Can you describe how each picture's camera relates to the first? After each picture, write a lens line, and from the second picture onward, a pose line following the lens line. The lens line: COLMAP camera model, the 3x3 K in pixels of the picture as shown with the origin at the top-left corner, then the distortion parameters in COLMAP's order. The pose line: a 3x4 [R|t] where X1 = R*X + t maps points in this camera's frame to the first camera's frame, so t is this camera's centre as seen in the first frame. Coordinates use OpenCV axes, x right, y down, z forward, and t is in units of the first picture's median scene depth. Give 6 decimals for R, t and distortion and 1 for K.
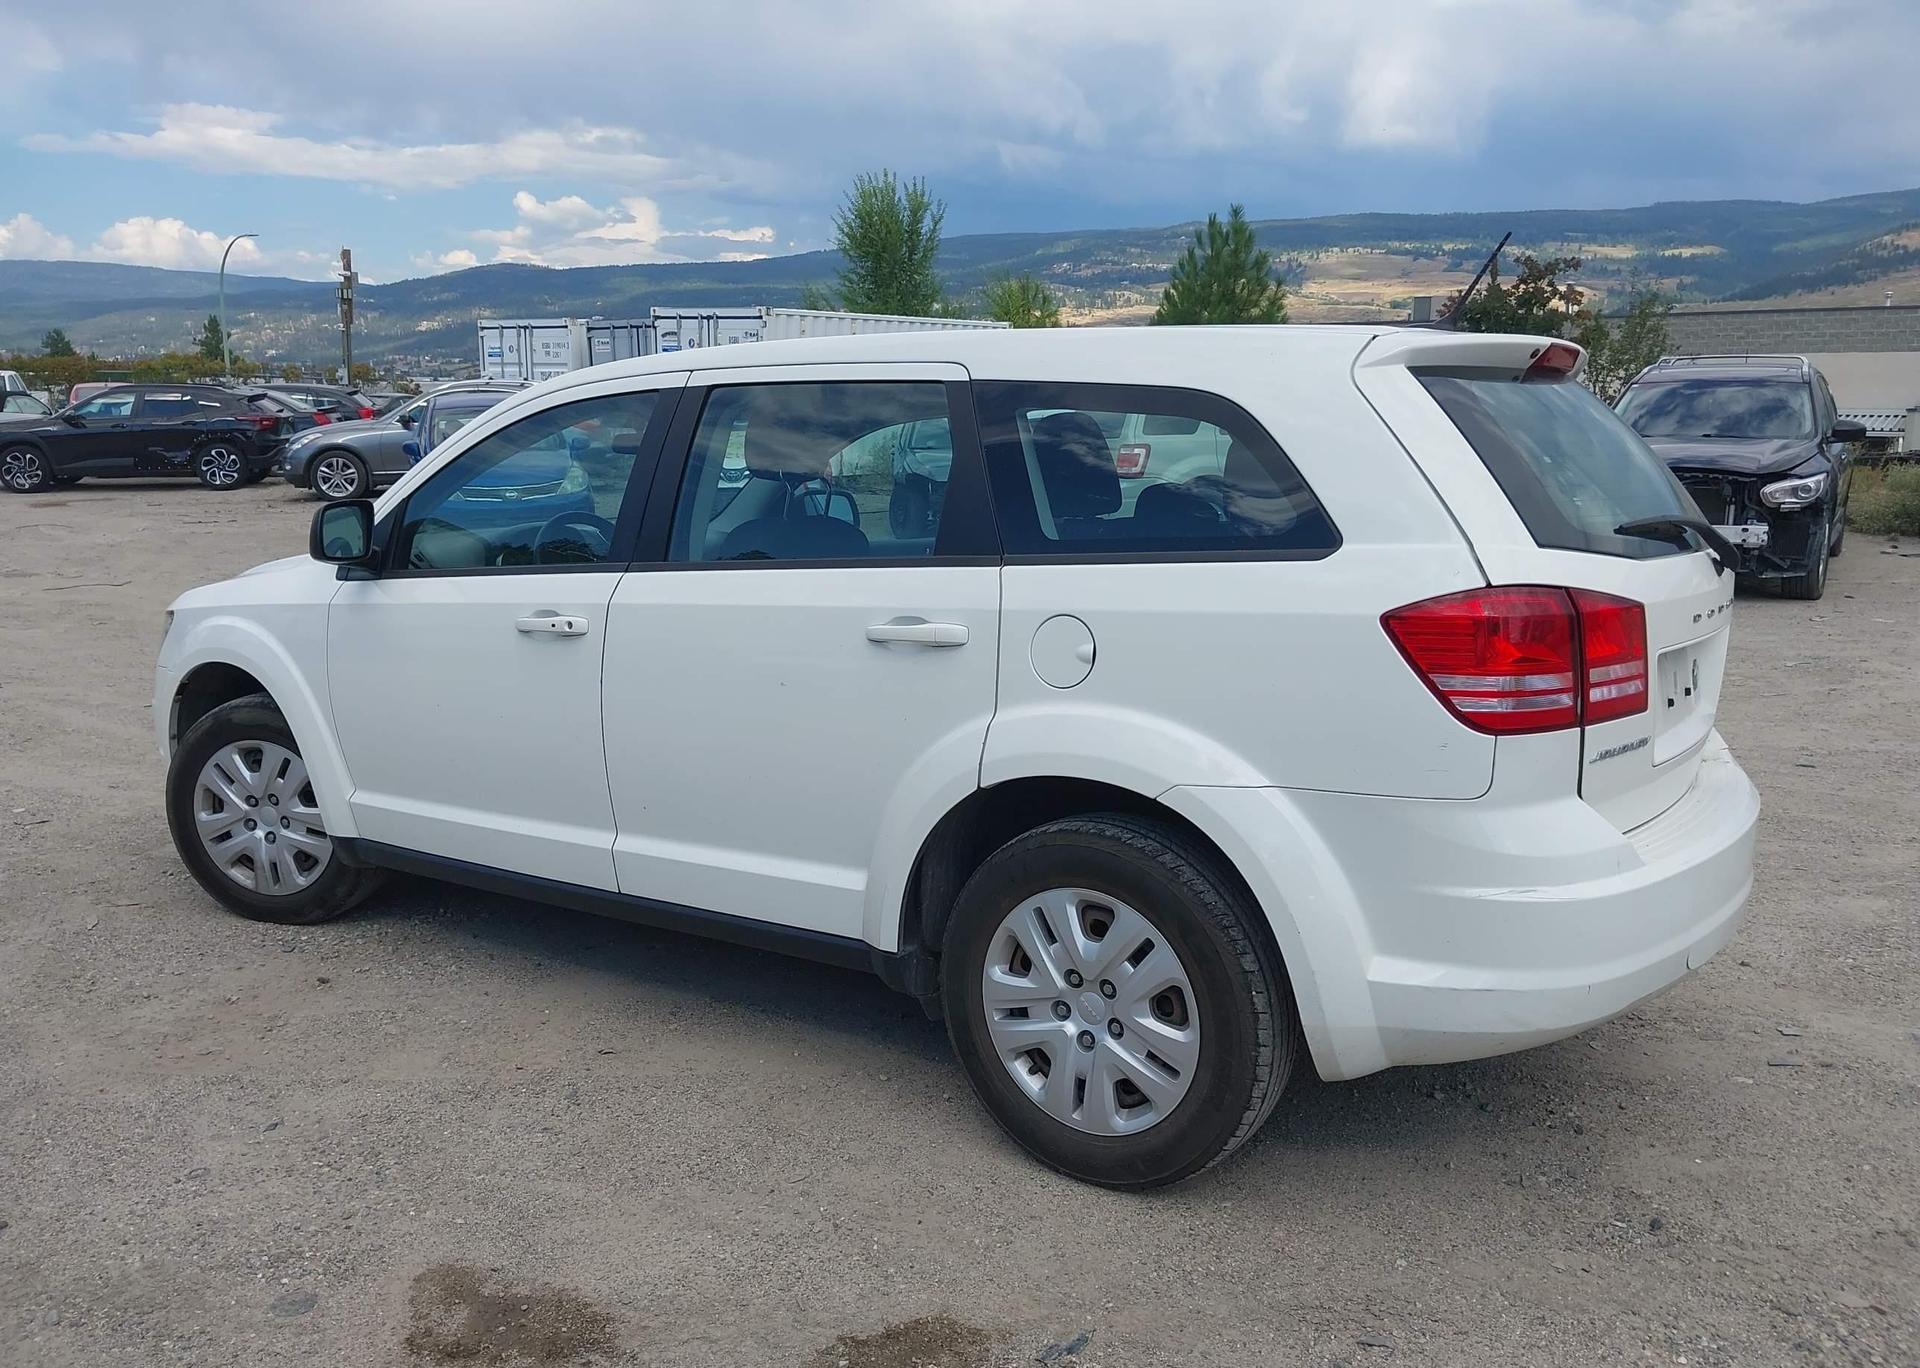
lens RADIAL K [[1525.5, 0, 958.2], [0, 1525.5, 685.7], [0, 0, 1]] dist [-0.000254, 0.003297]
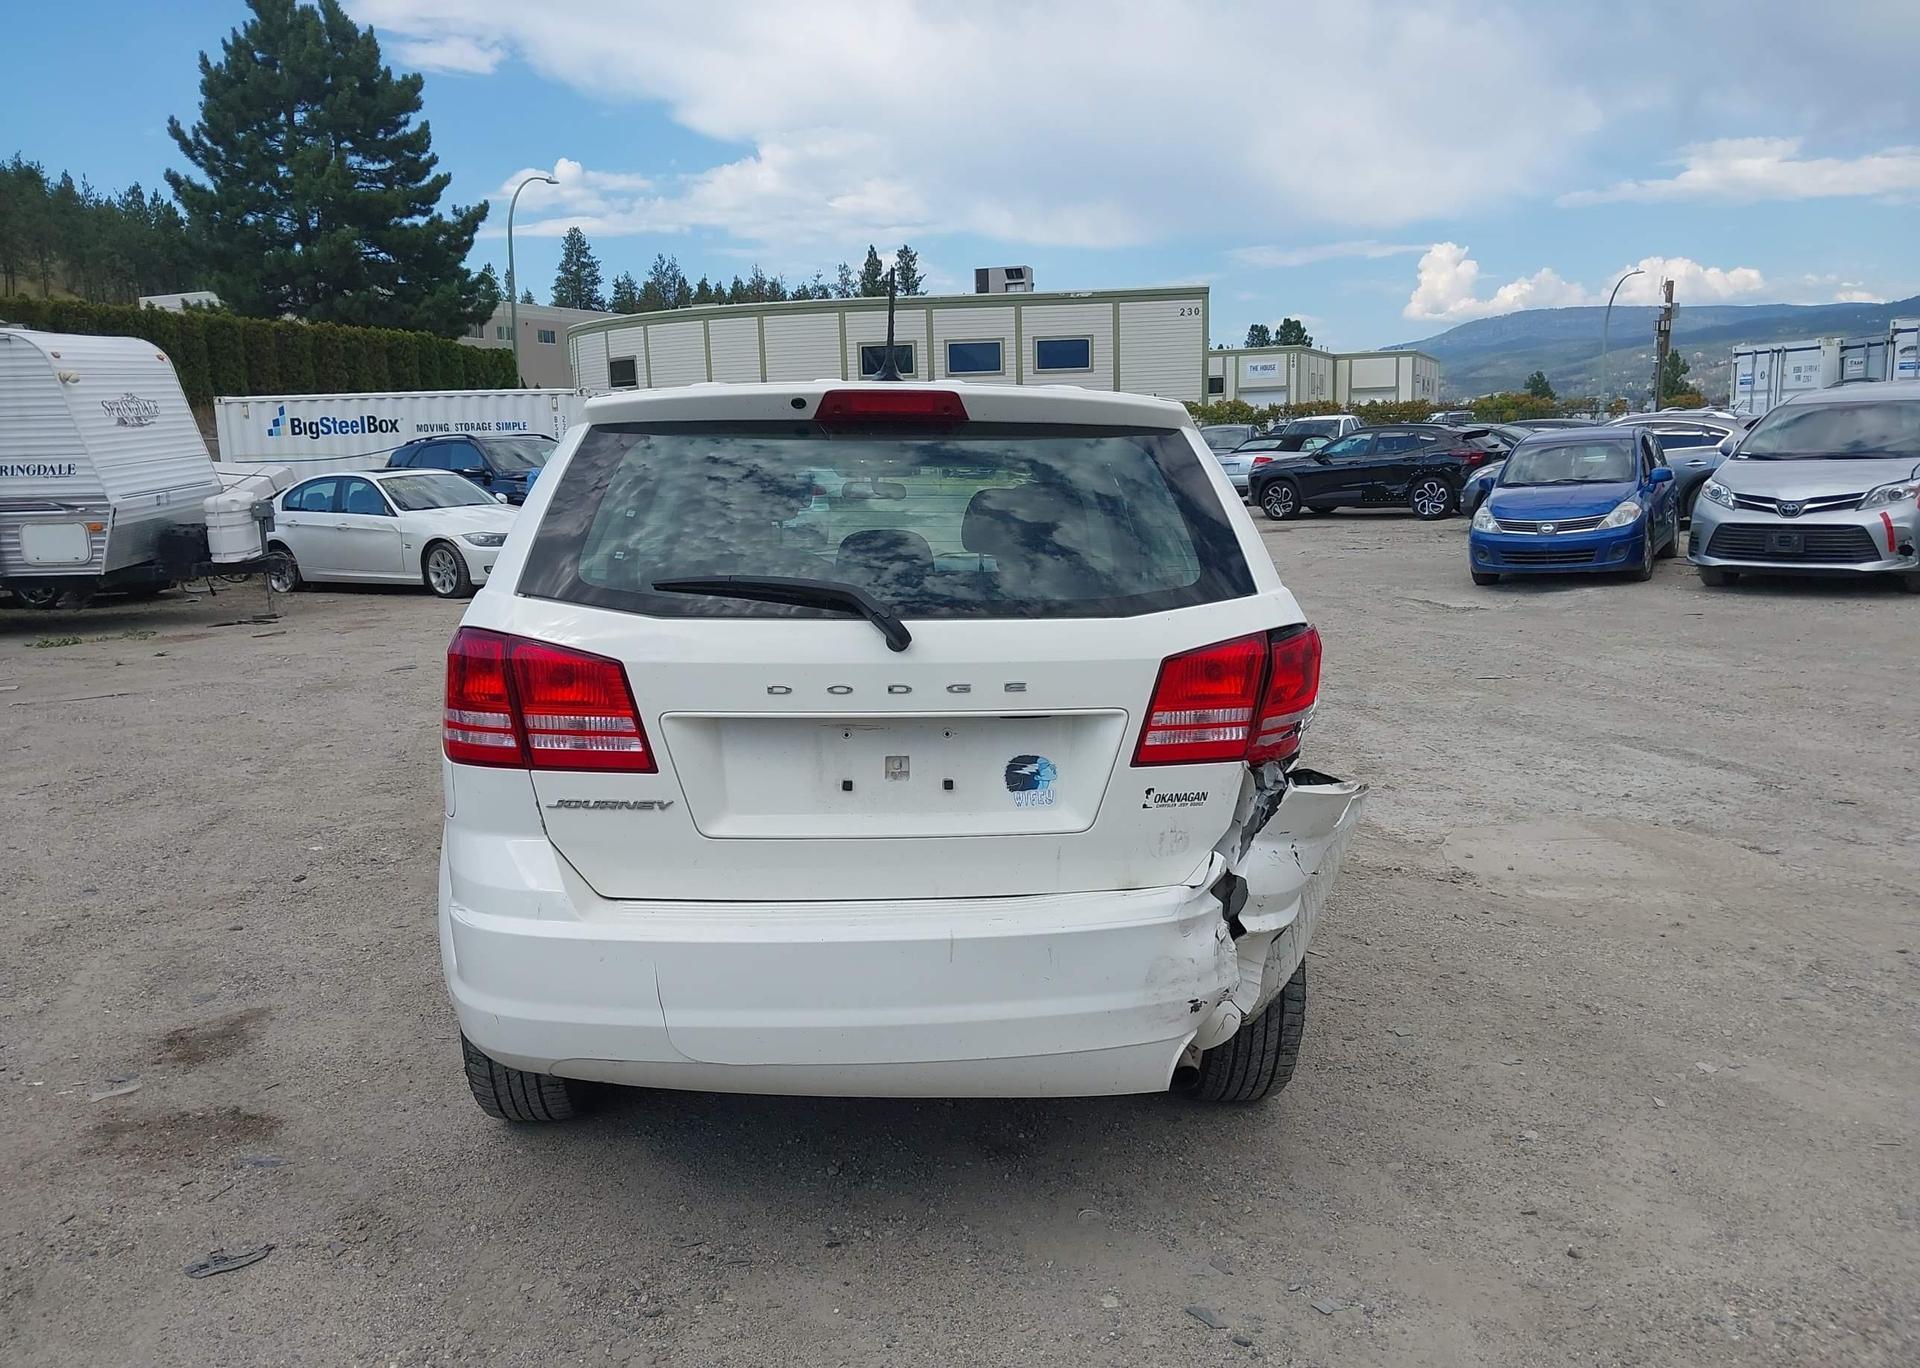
lens RADIAL K [[1518.7, 0, 953.5], [0, 1518.7, 663.4], [0, 0, 1]] dist [-0.010235, 0.014338]
pose [[0.625667, 0.092833, -0.774547, 1.068447], [-0.118773, 0.992654, 0.023030, -0.079420], [0.770995, 0.077586, 0.632097, 0.433911]]
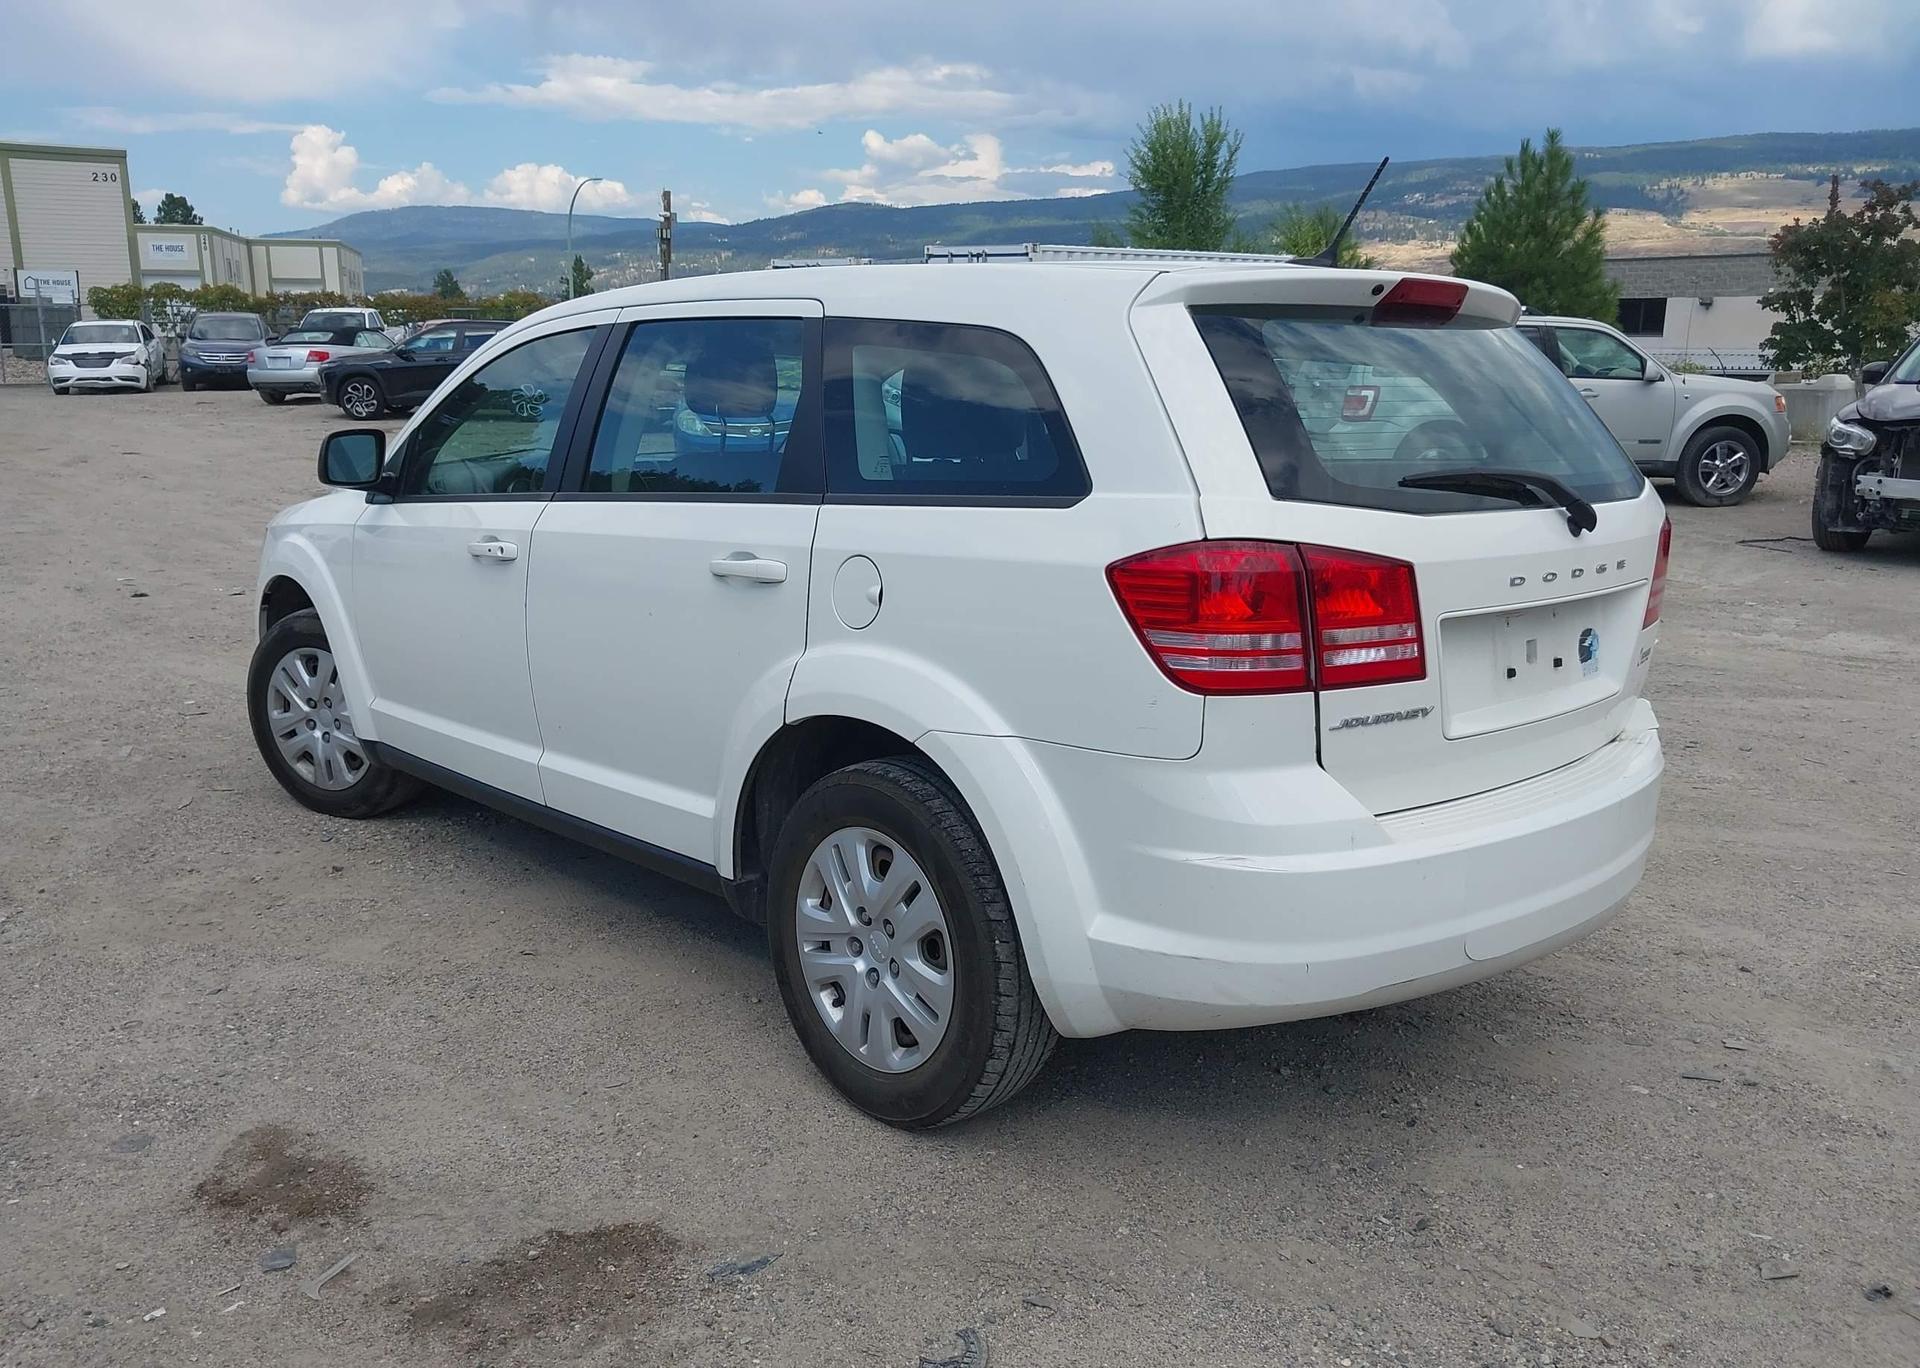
lens RADIAL K [[1525.8, 0, 957.1], [0, 1525.8, 693.9], [0, 0, 1]] dist [-0.003536, -0.000720]
pose [[0.977534, 0.051814, -0.204312, 0.295929], [-0.042768, 0.997910, 0.048449, -0.005820], [0.206395, -0.038623, 0.977706, 0.028572]]
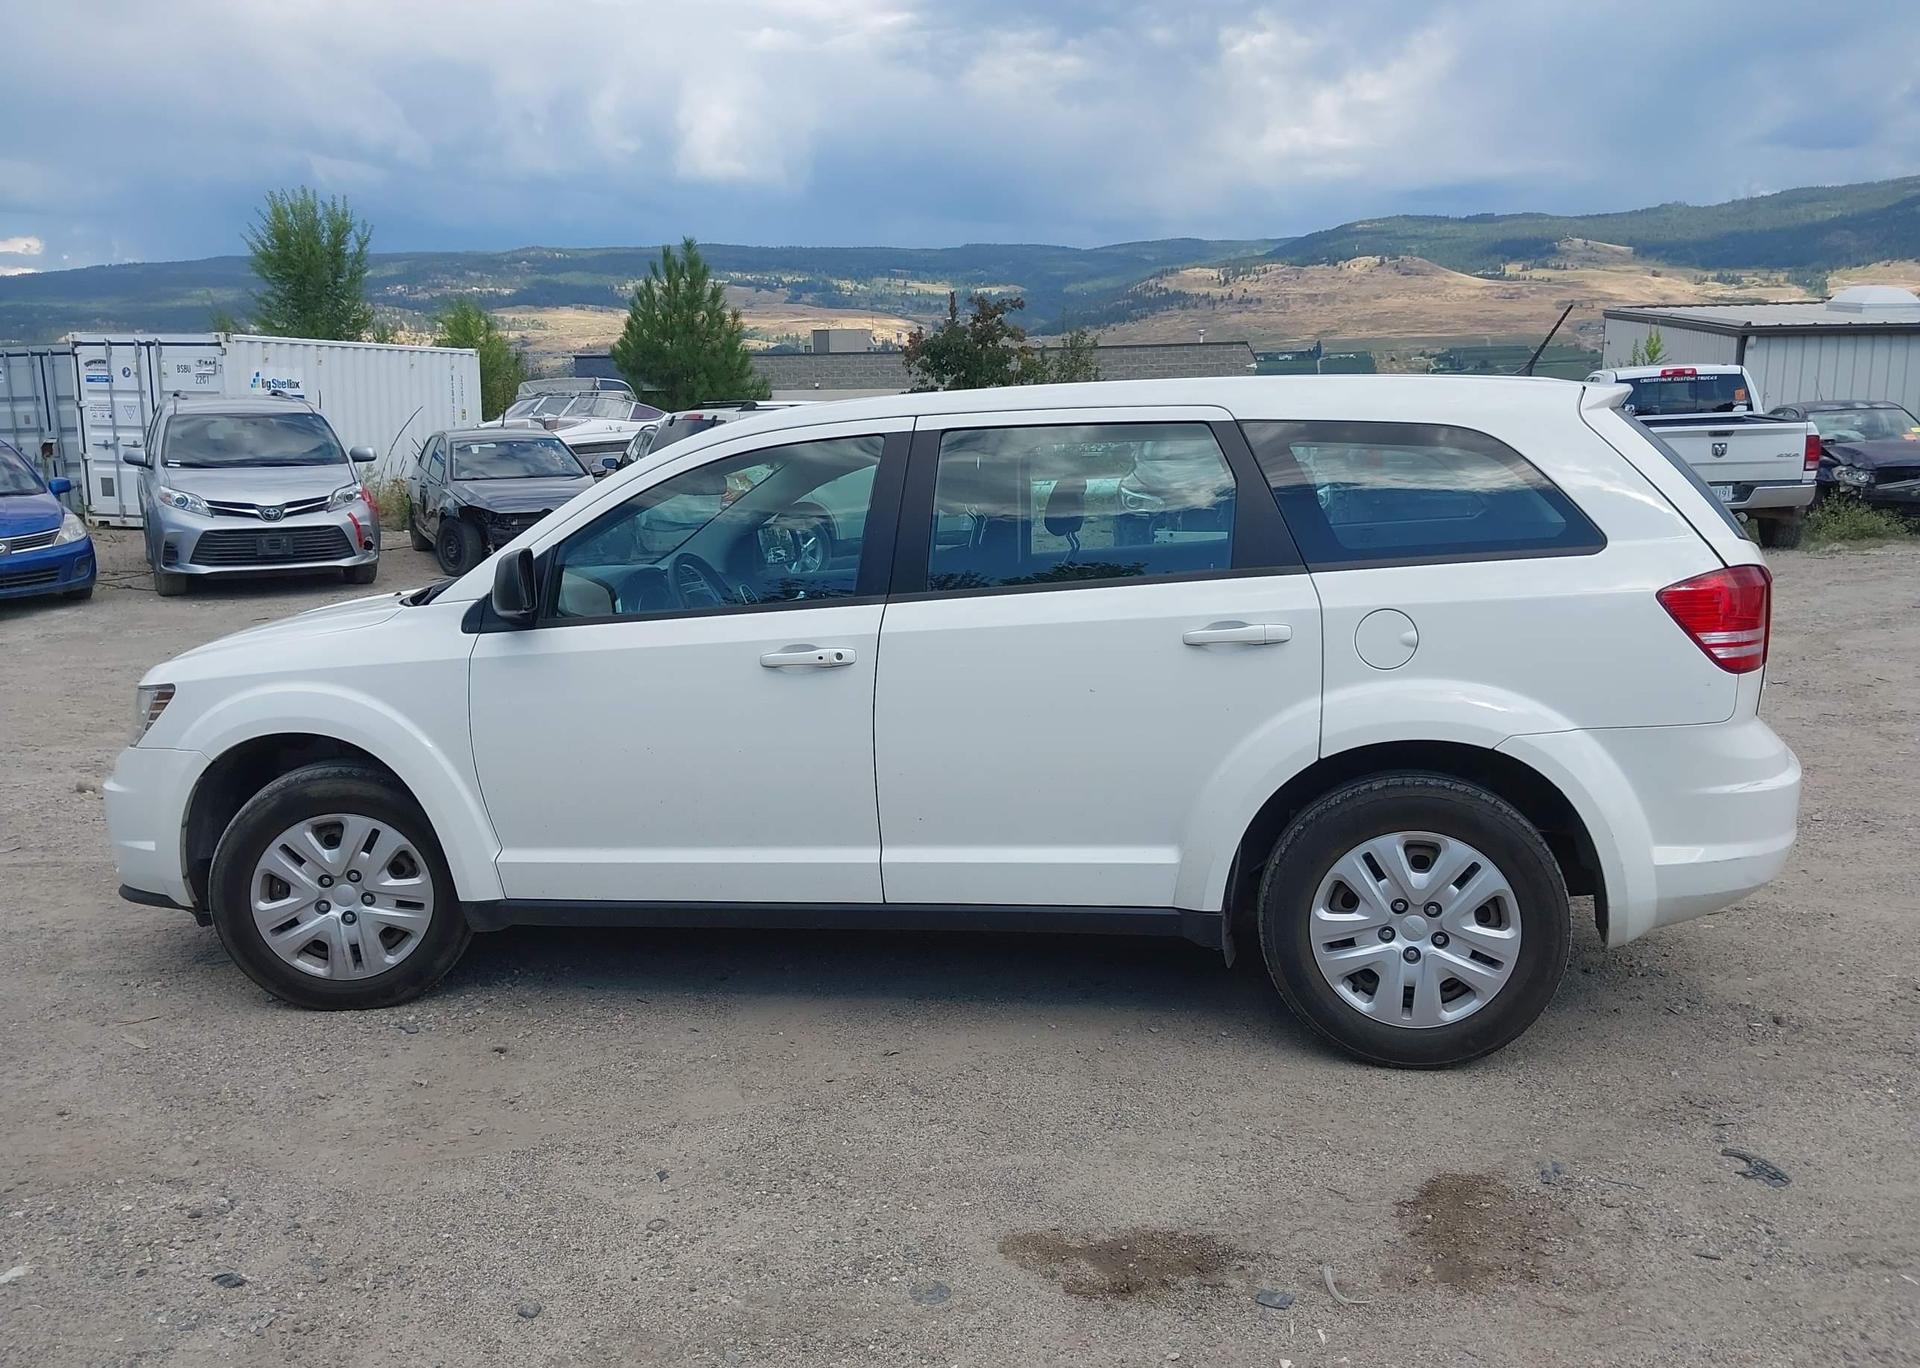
lens RADIAL K [[1525.8, 0, 957.1], [0, 1525.8, 693.9], [0, 0, 1]] dist [-0.003536, -0.000720]
pose [[0.918059, -0.080001, 0.388288, -0.629787], [0.084788, 0.996387, 0.004821, -0.012392], [-0.387271, 0.028496, 0.921526, -0.001258]]
